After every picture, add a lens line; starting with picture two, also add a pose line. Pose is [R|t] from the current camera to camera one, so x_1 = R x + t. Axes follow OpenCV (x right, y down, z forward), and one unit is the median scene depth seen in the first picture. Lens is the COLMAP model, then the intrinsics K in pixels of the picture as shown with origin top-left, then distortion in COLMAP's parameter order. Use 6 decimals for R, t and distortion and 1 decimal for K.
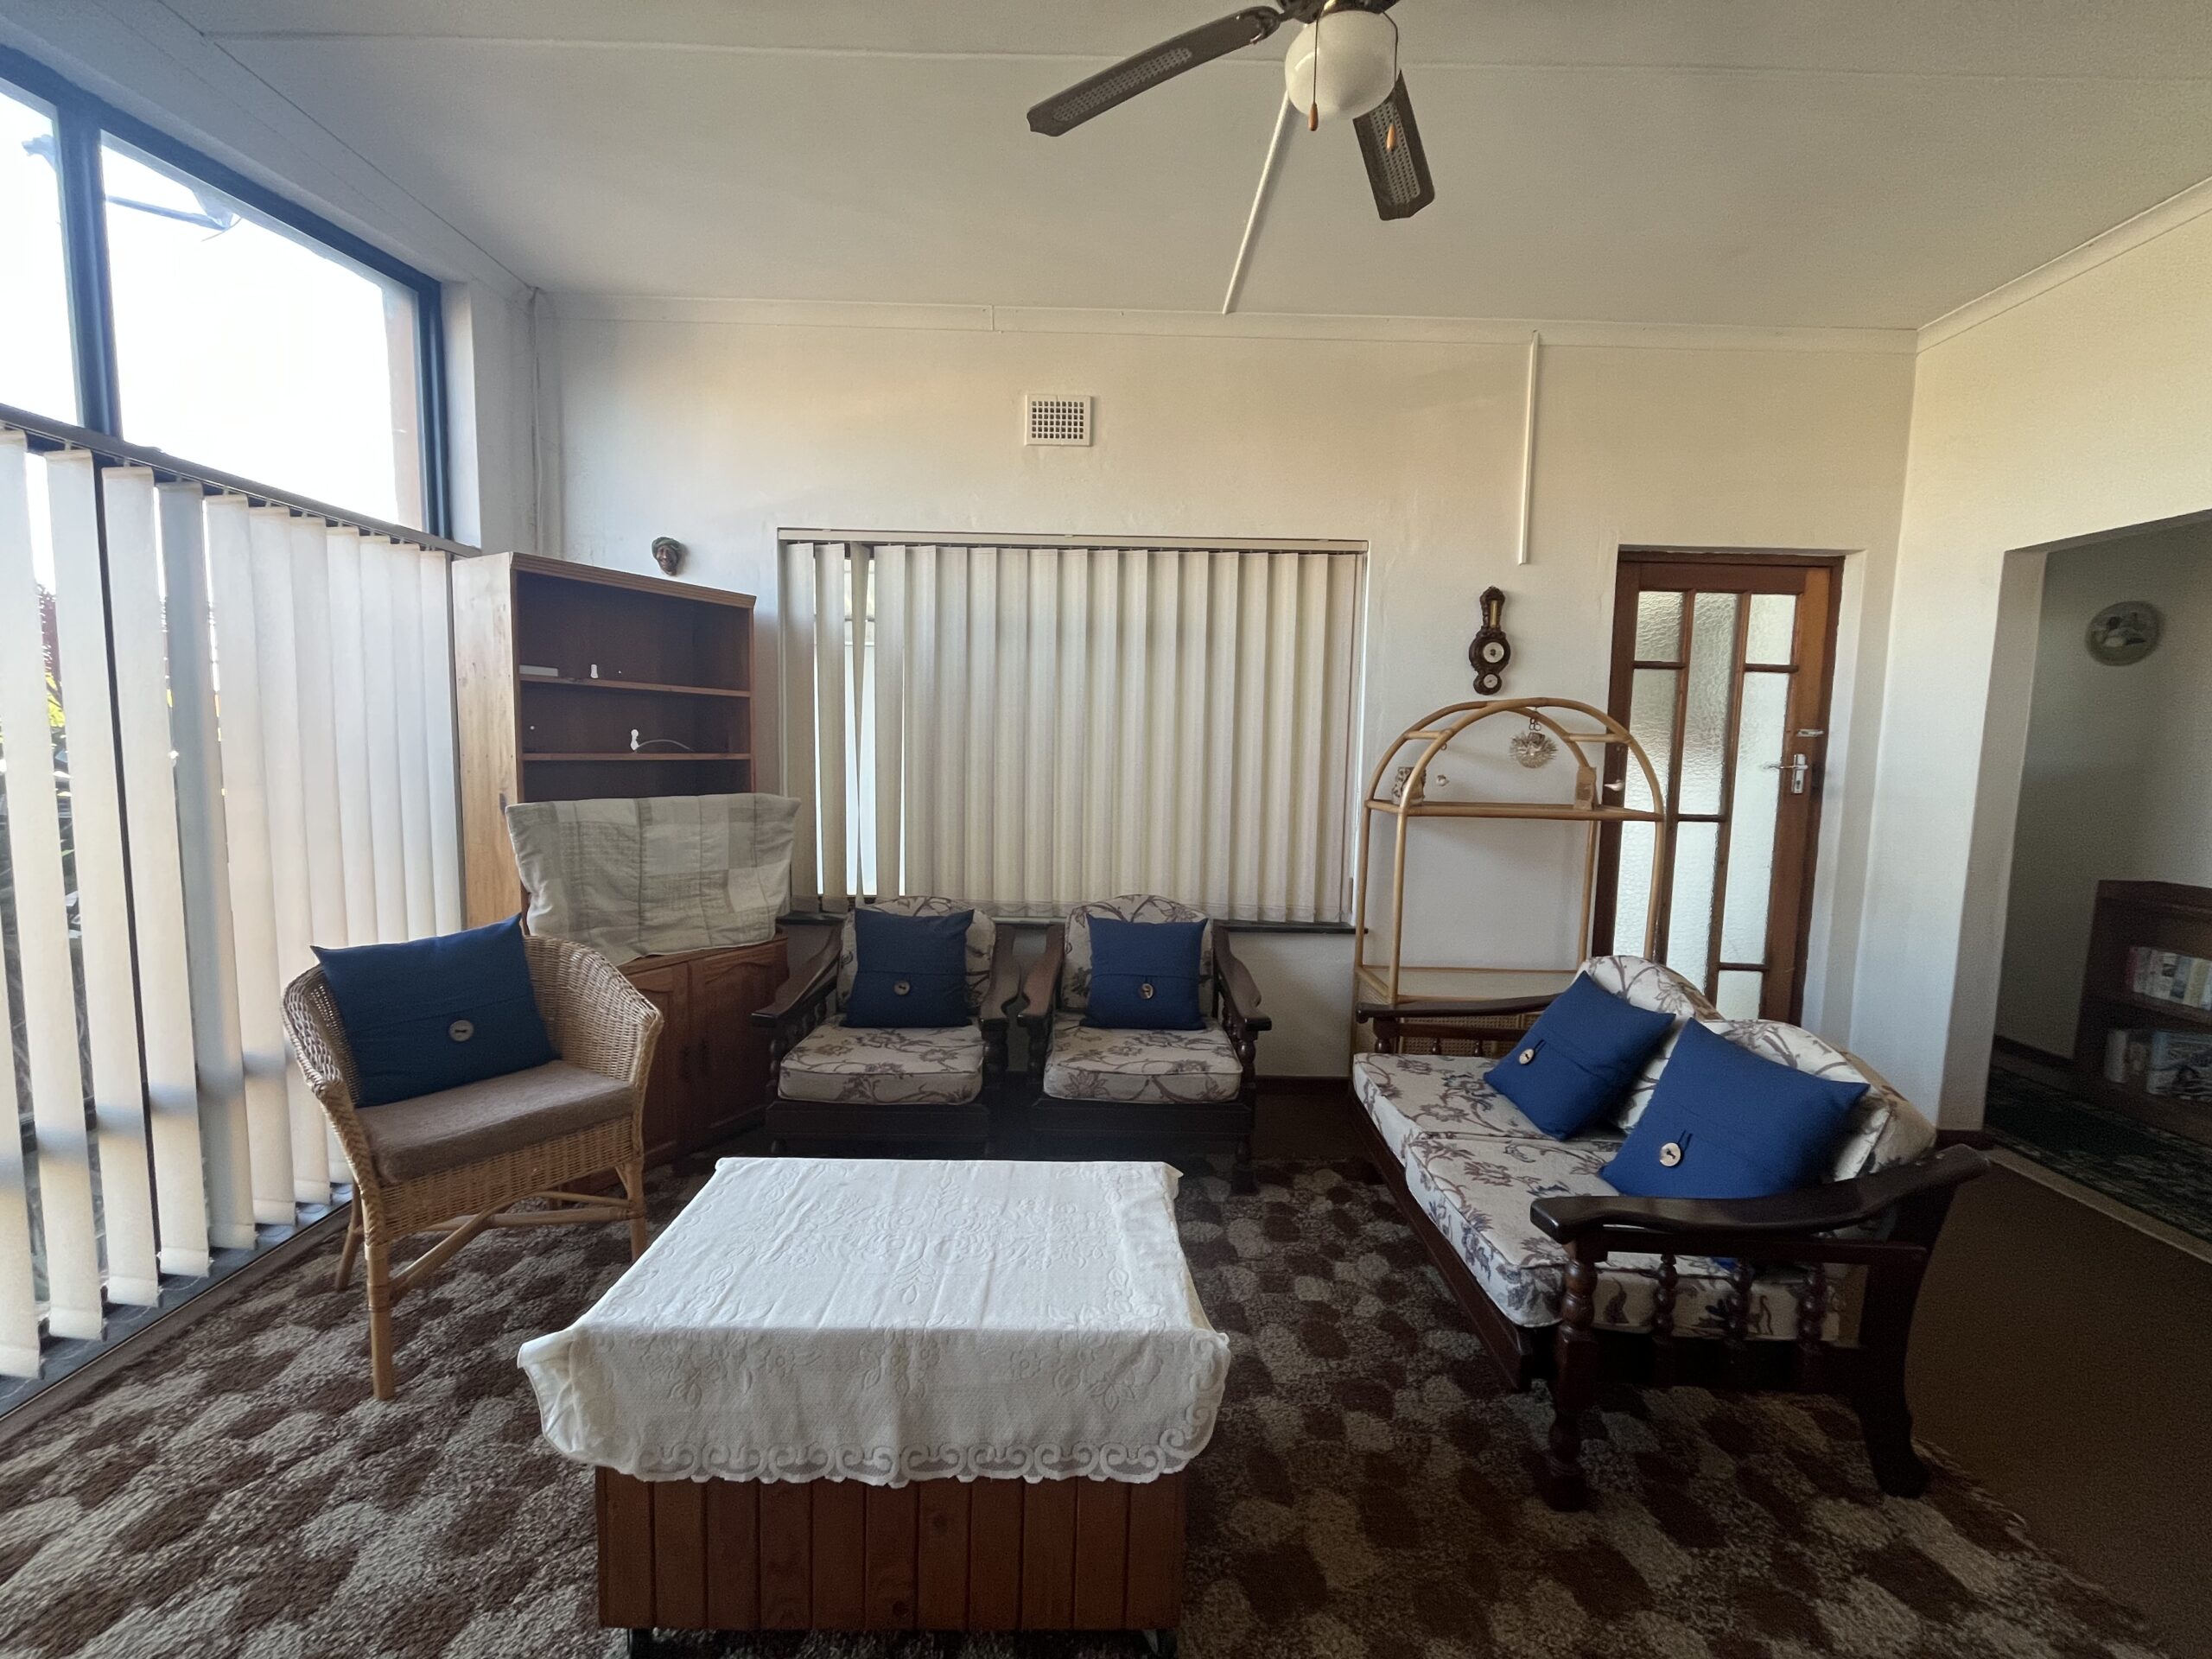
lens RADIAL K [[895.6, 0, 1106.3], [0, 895.6, 824.9], [0, 0, 1]] dist [-0.002327, -0.000237]
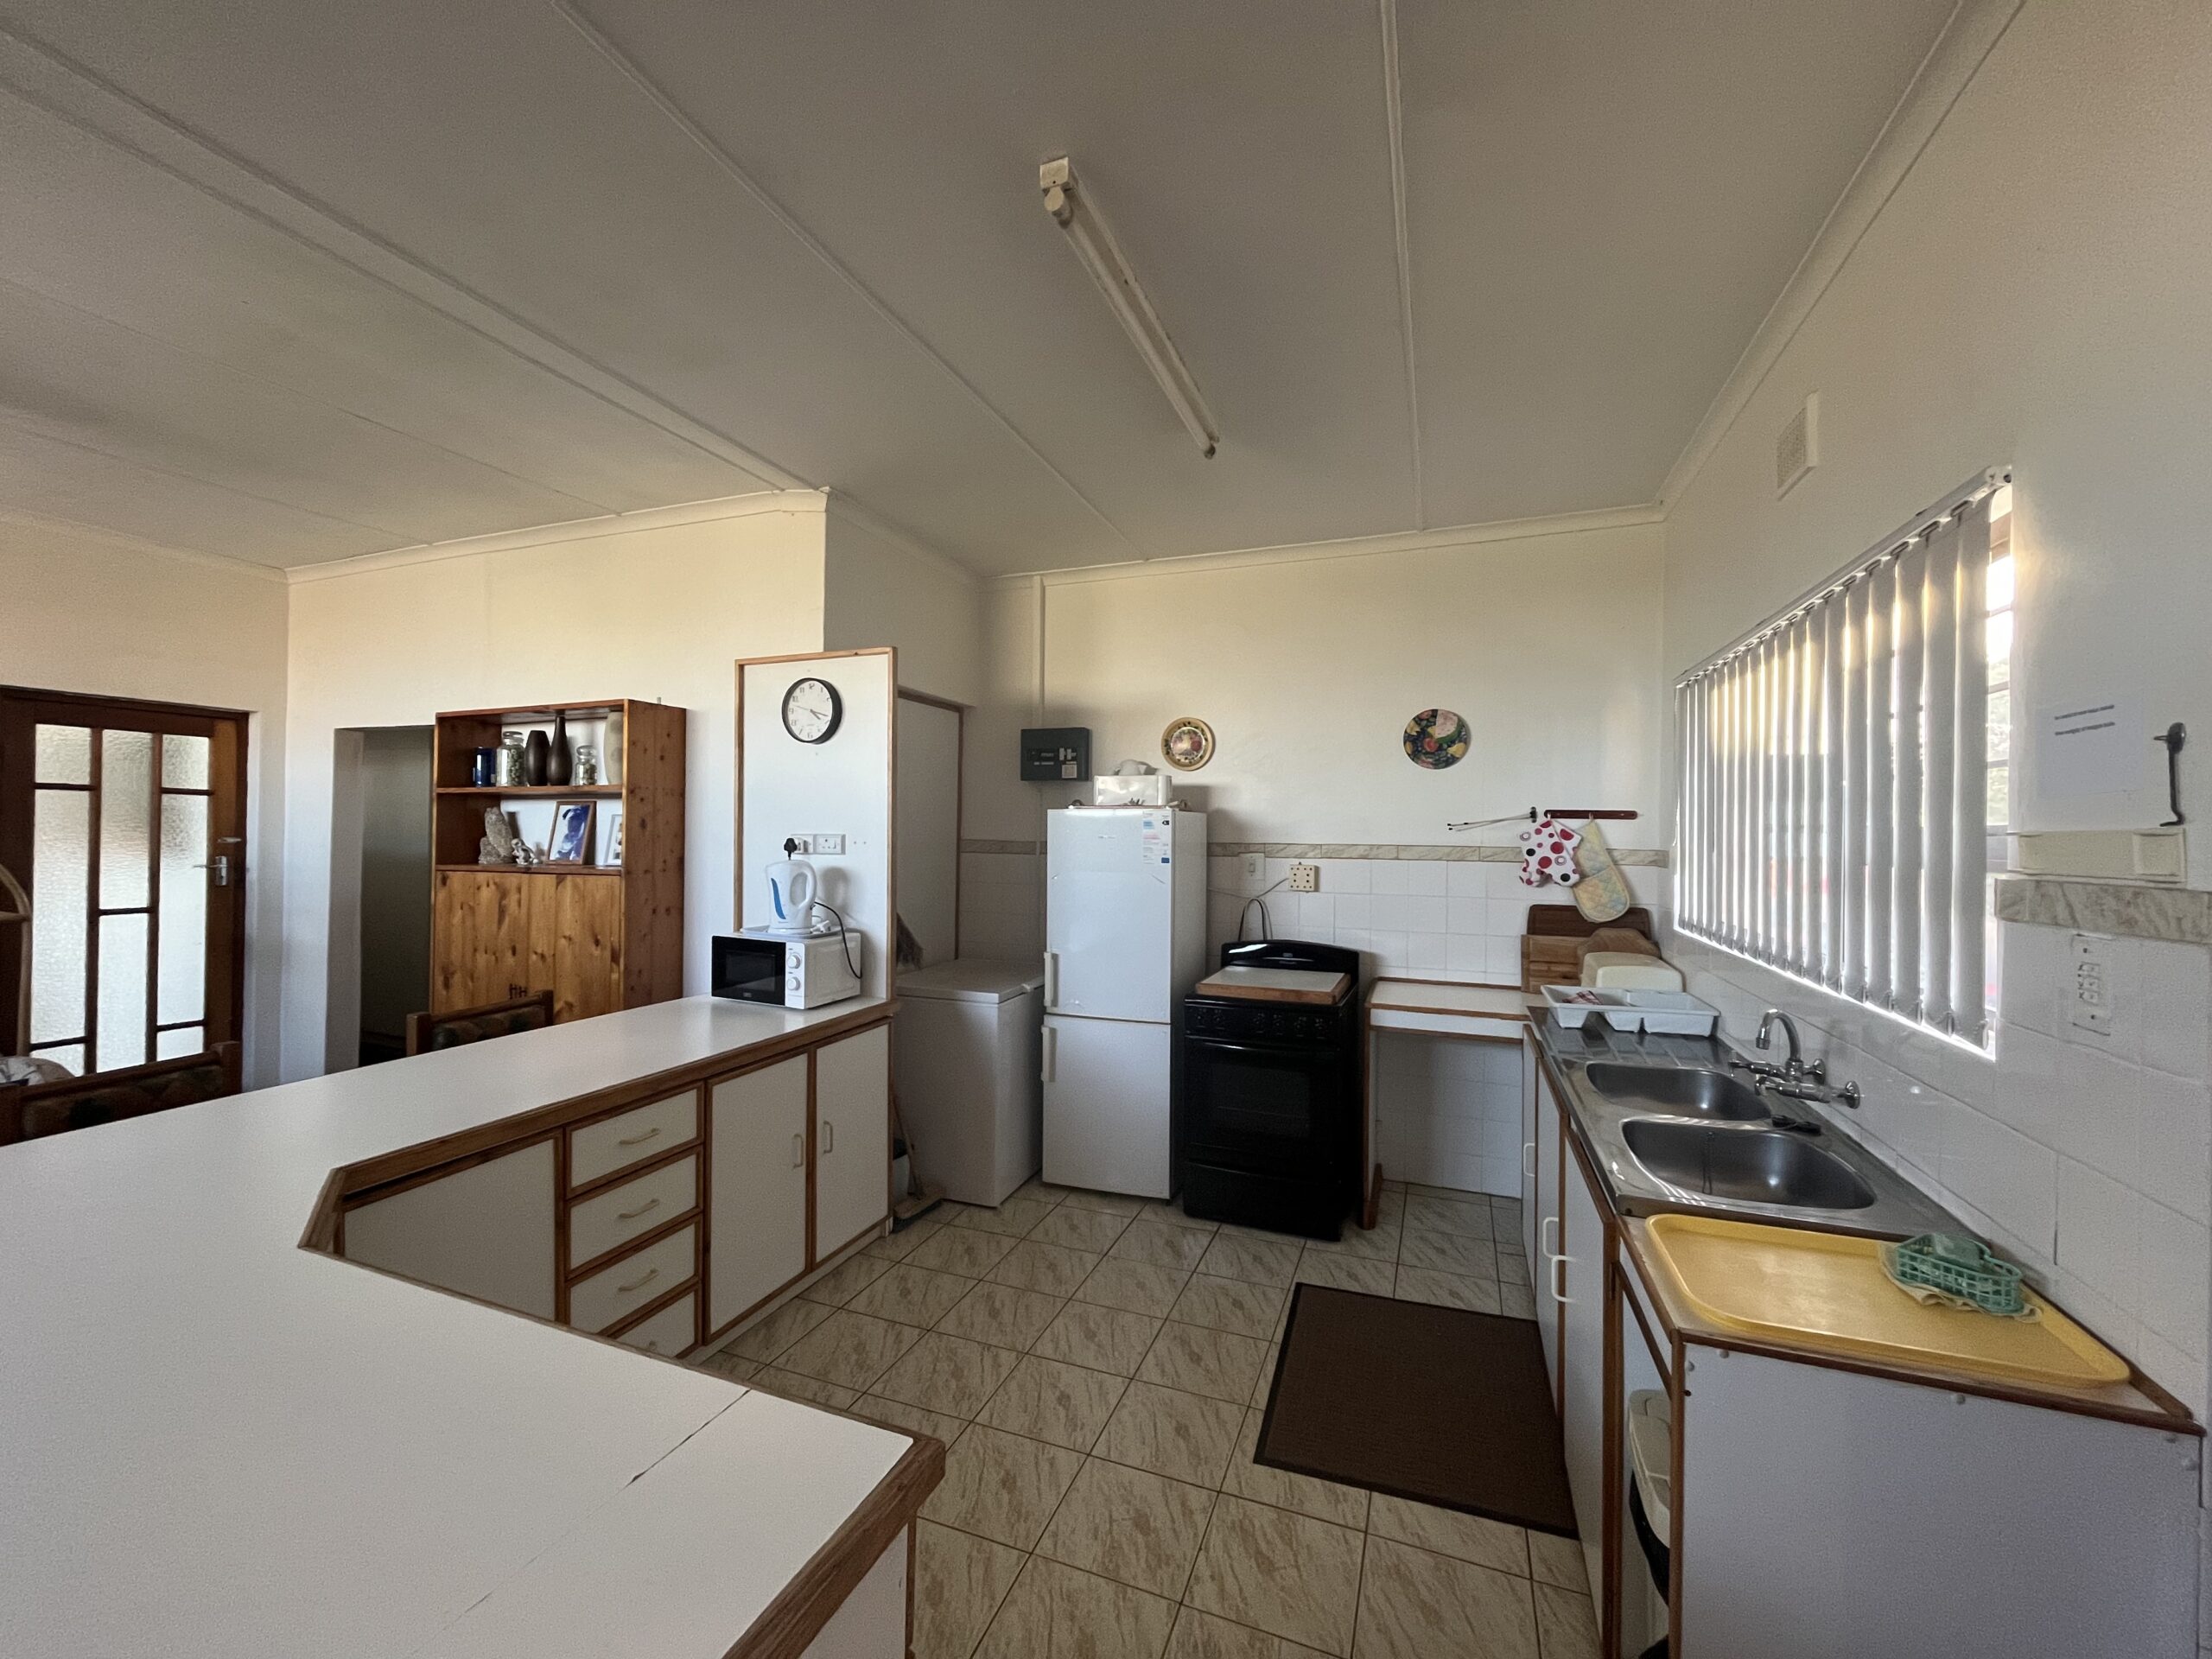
lens RADIAL K [[895.6, 0, 1098.0], [0, 895.6, 830.9], [0, 0, 1]] dist [-0.002327, -0.000237]
pose [[0.369067, -0.012602, 0.929317, 0.018044], [0.087587, 0.995930, -0.021279, 0.026179], [-0.925266, 0.089249, 0.368669, -0.705310]]
